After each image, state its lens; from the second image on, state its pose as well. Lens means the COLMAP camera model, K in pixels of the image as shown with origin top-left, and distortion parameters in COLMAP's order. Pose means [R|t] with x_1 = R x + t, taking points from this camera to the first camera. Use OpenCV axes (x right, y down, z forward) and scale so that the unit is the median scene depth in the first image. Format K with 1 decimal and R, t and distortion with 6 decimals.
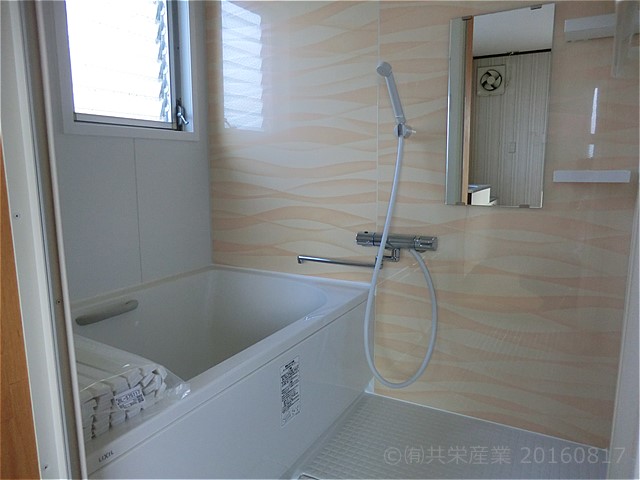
lens RADIAL K [[458.5, 0, 320.1], [0, 458.5, 239.6], [0, 0, 1]] dist [0.005067, 0.001211]
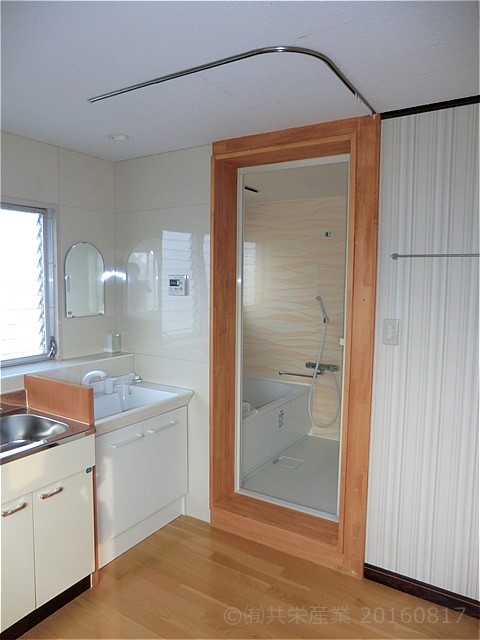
lens RADIAL K [[458.5, 0, 240.5], [0, 458.5, 320.6], [0, 0, 1]] dist [0.005067, 0.001211]
pose [[0.998634, 0.021607, -0.047565, -0.153682], [-0.024498, 0.997834, -0.061055, -0.078991], [0.046143, 0.062137, 0.997000, -1.429083]]
